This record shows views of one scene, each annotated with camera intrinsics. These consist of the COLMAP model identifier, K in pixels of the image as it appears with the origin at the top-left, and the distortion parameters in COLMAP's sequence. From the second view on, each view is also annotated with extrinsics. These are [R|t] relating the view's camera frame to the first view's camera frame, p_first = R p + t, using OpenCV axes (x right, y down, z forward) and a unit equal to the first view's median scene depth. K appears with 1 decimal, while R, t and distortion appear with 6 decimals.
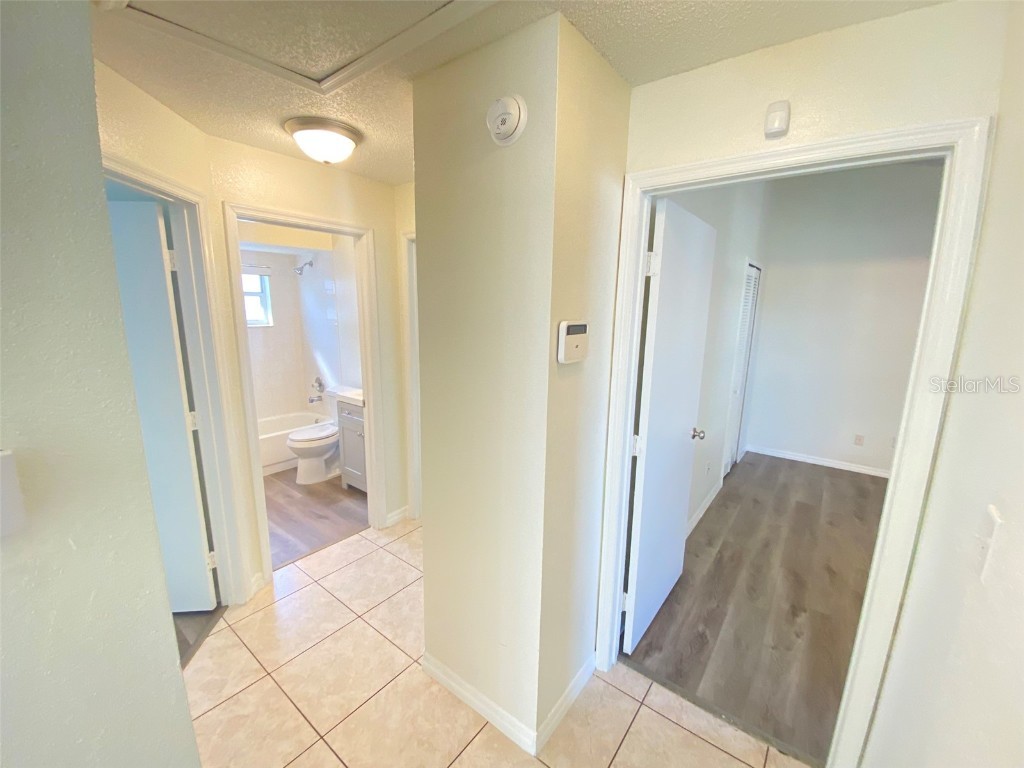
lens RADIAL K [[416.2, 0, 514.0], [0, 416.2, 383.6], [0, 0, 1]] dist [0.013802, -0.017262]
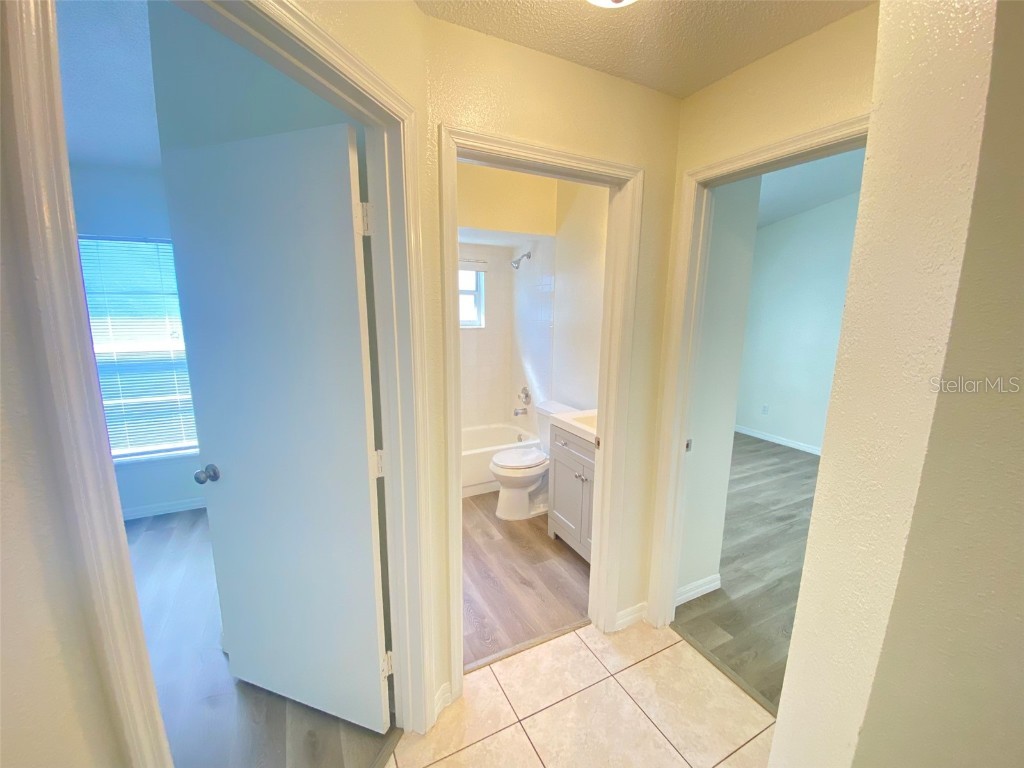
lens RADIAL K [[416.2, 0, 514.0], [0, 416.2, 383.6], [0, 0, 1]] dist [0.013802, -0.017262]
pose [[0.904956, 0.069362, -0.419814, -0.169430], [-0.074780, 0.997194, 0.003561, -0.032321], [0.418883, 0.028171, 0.907603, 0.270609]]
